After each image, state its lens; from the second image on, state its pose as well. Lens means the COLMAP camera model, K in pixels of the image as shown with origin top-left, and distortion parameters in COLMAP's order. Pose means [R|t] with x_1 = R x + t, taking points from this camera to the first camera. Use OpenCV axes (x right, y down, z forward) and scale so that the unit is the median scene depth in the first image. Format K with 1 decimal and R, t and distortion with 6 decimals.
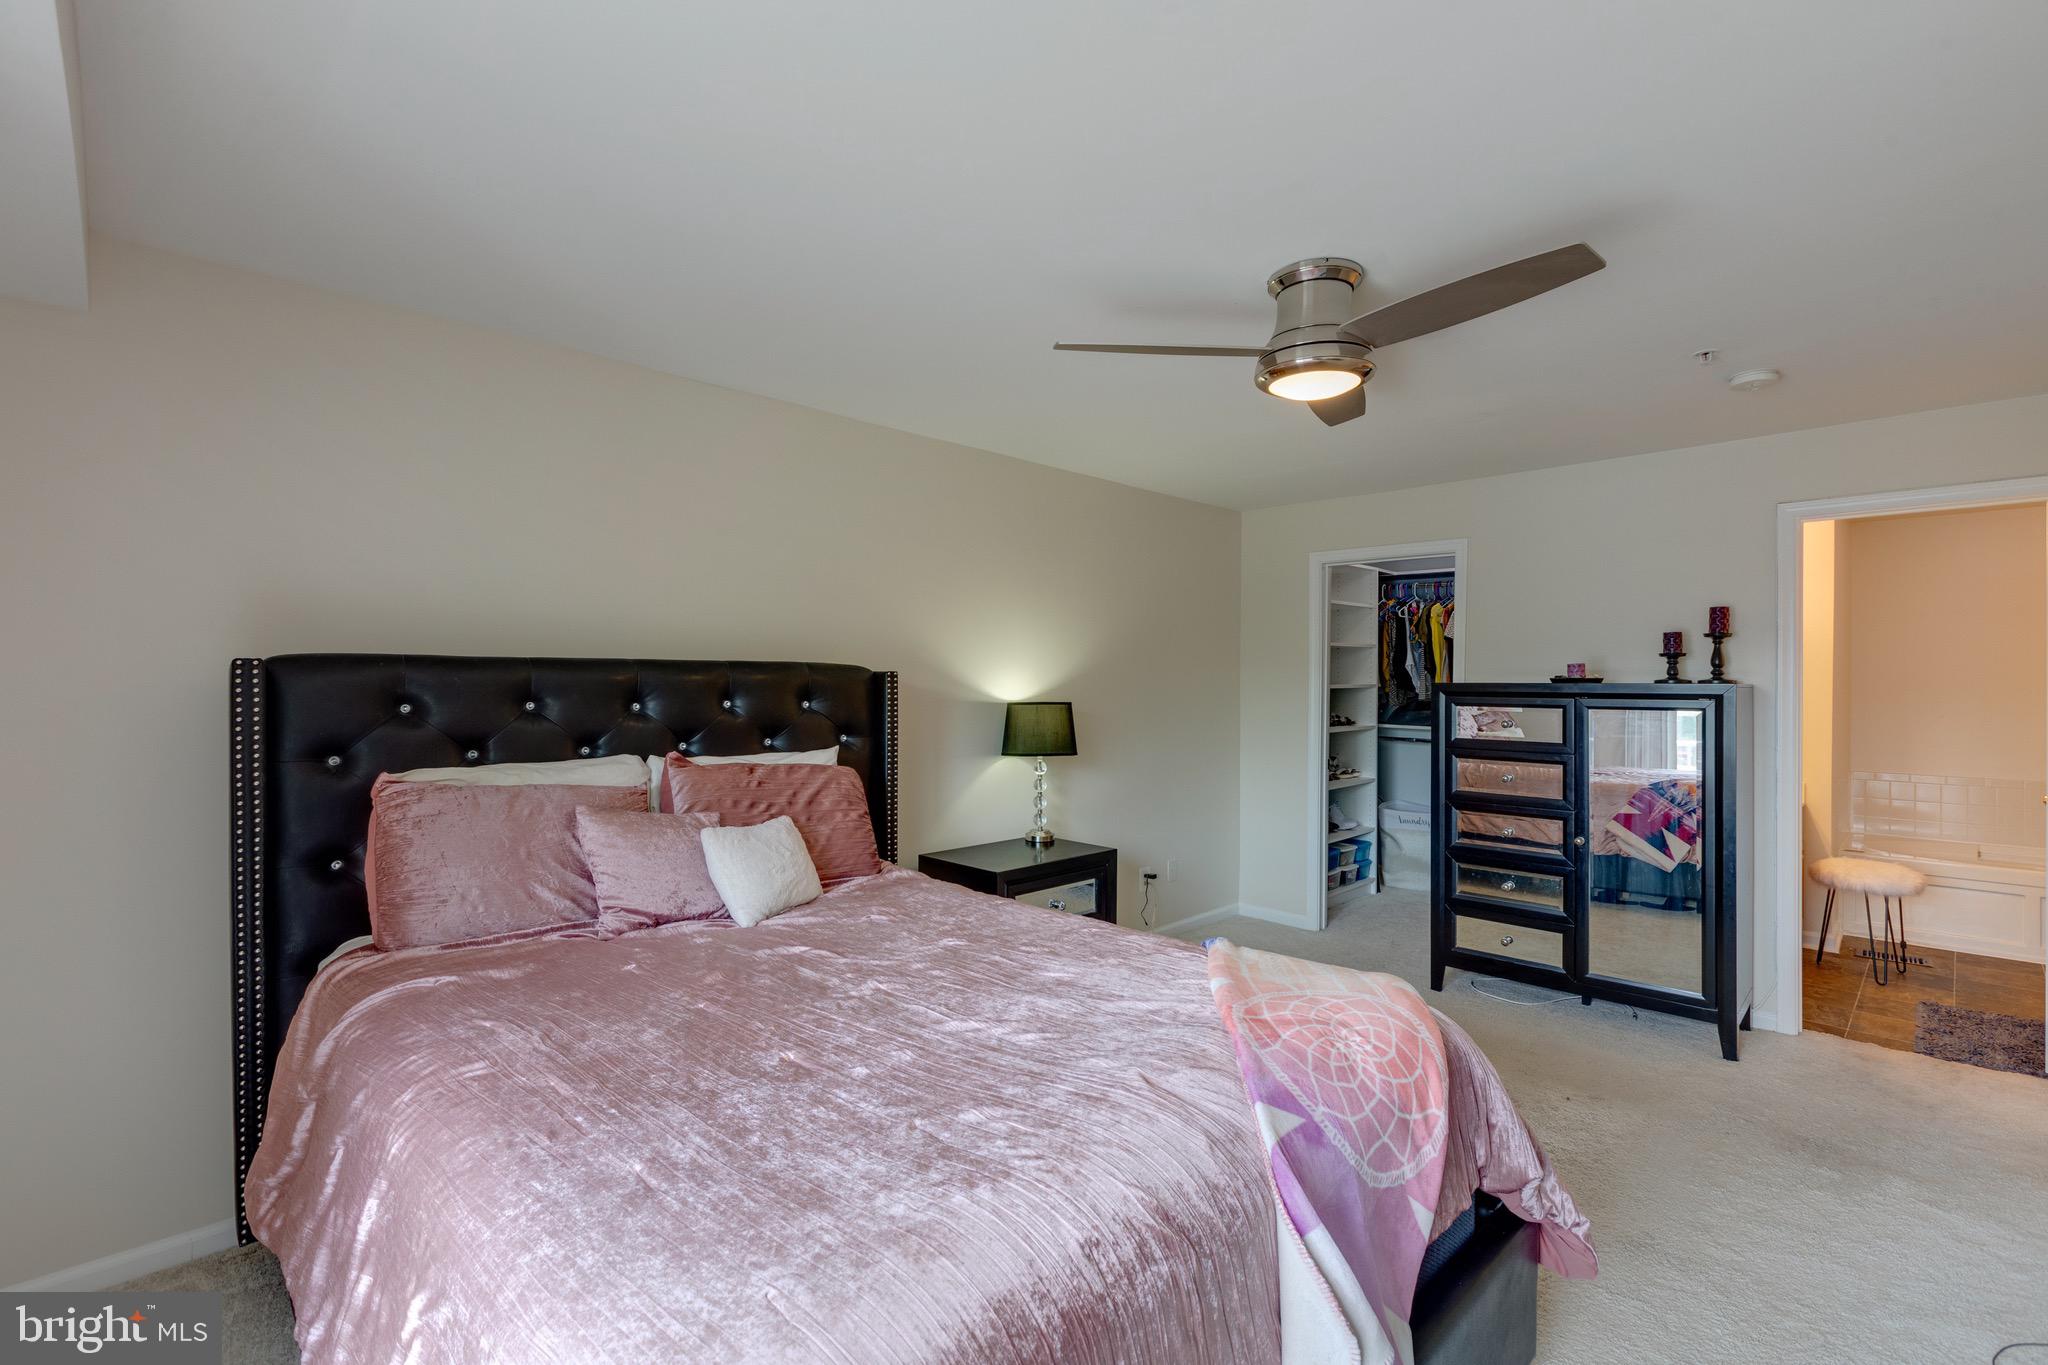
lens RADIAL K [[909.5, 0, 1022.9], [0, 909.5, 679.8], [0, 0, 1]] dist [0.002479, 0.000211]
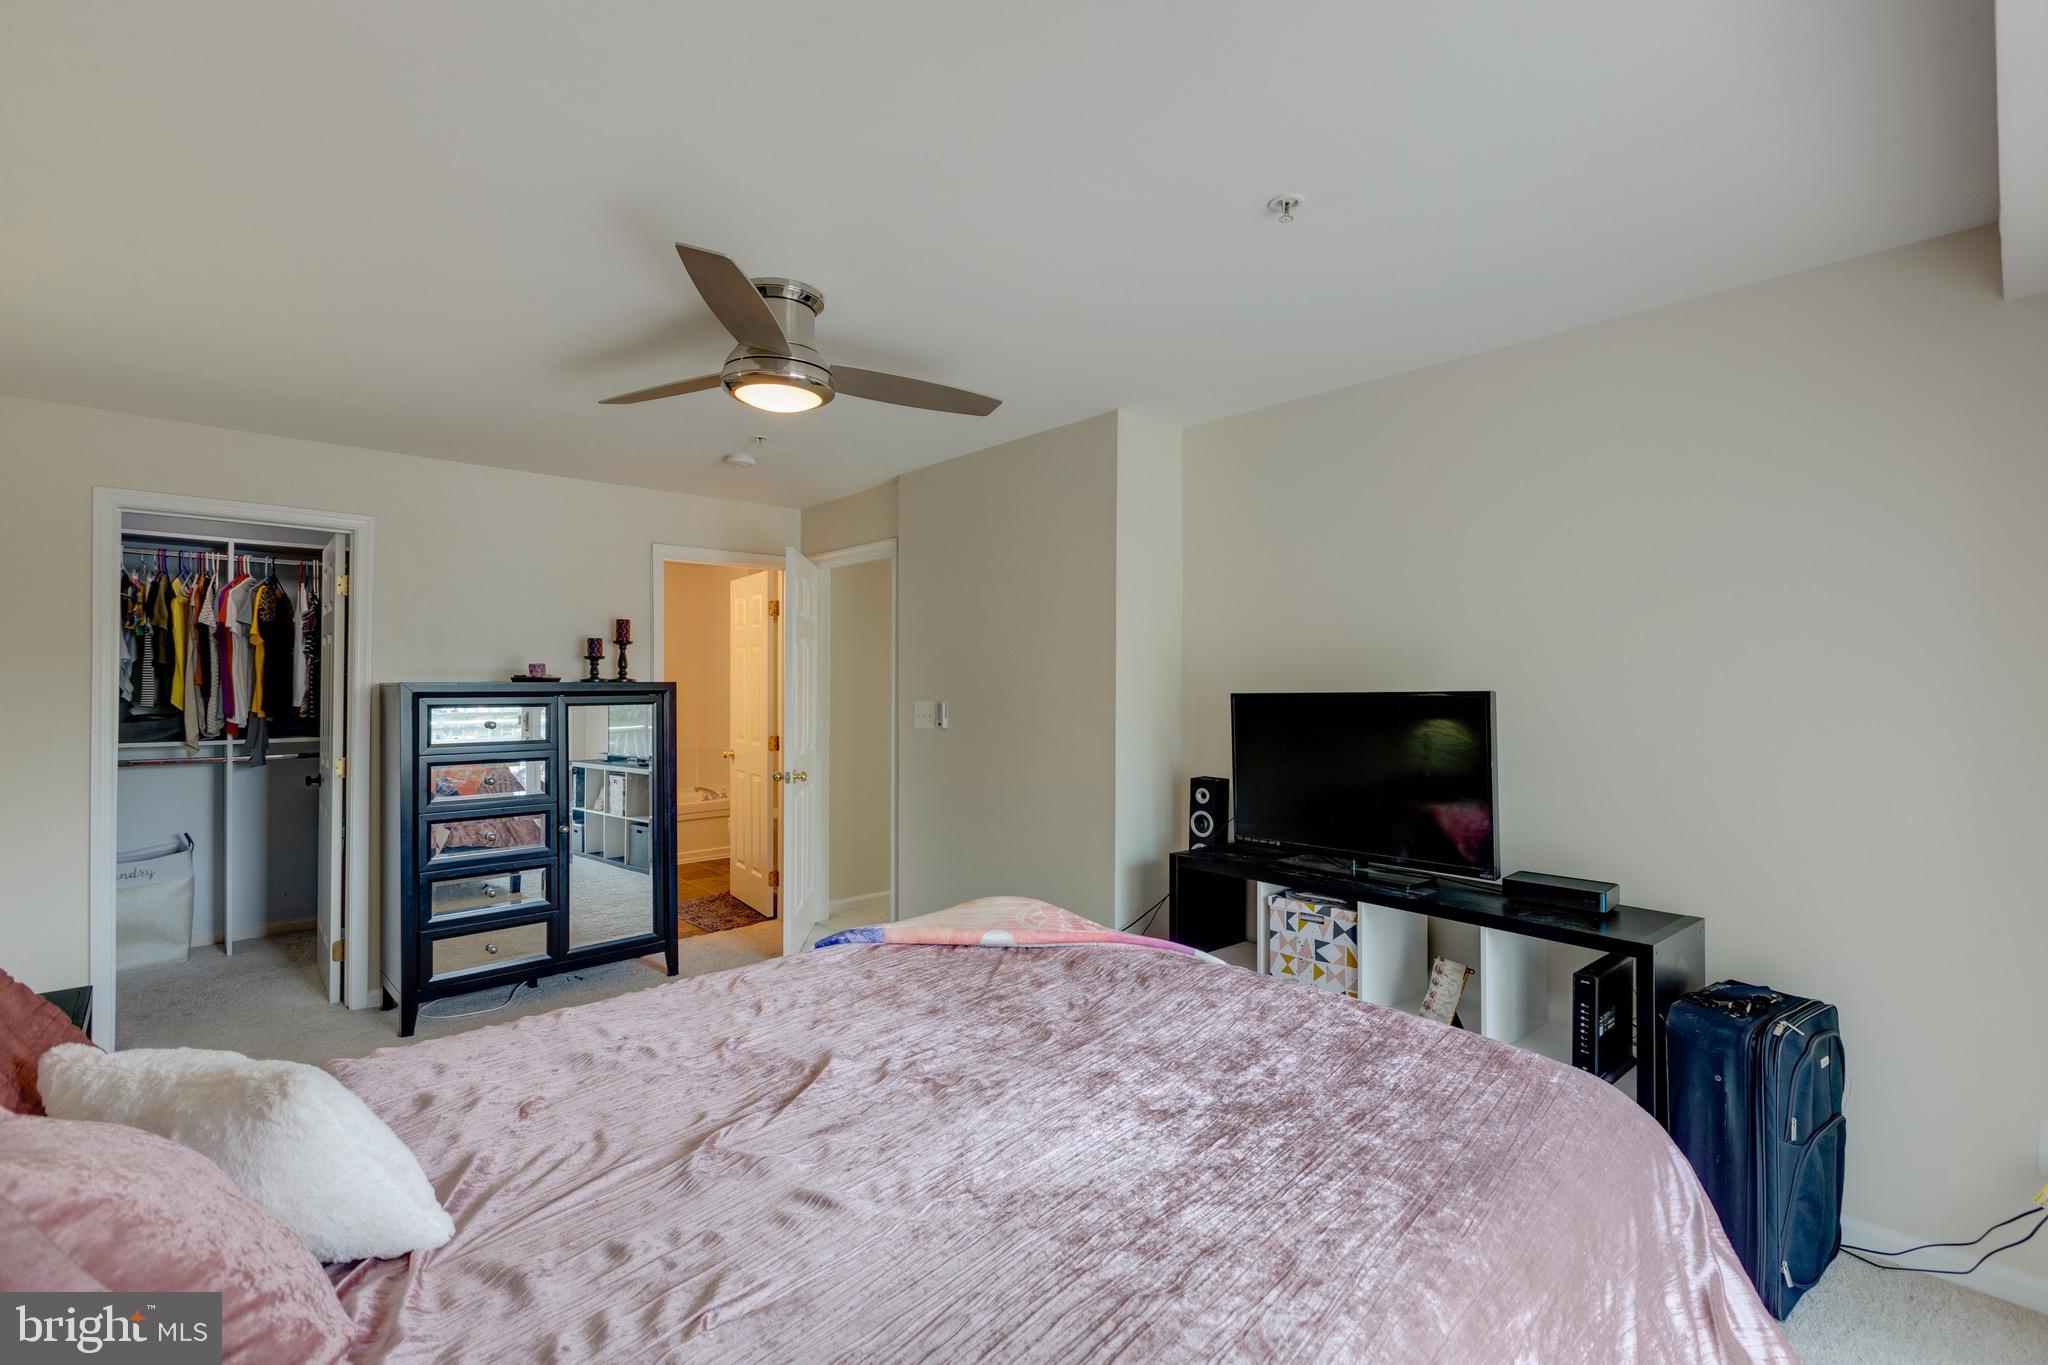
lens RADIAL K [[909.5, 0, 1022.9], [0, 909.5, 679.8], [0, 0, 1]] dist [0.002479, 0.000211]
pose [[0.024661, -0.002487, 0.999693, -0.434387], [0.000487, 0.999997, 0.002476, -0.001564], [-0.999696, 0.000426, 0.024662, 0.420616]]
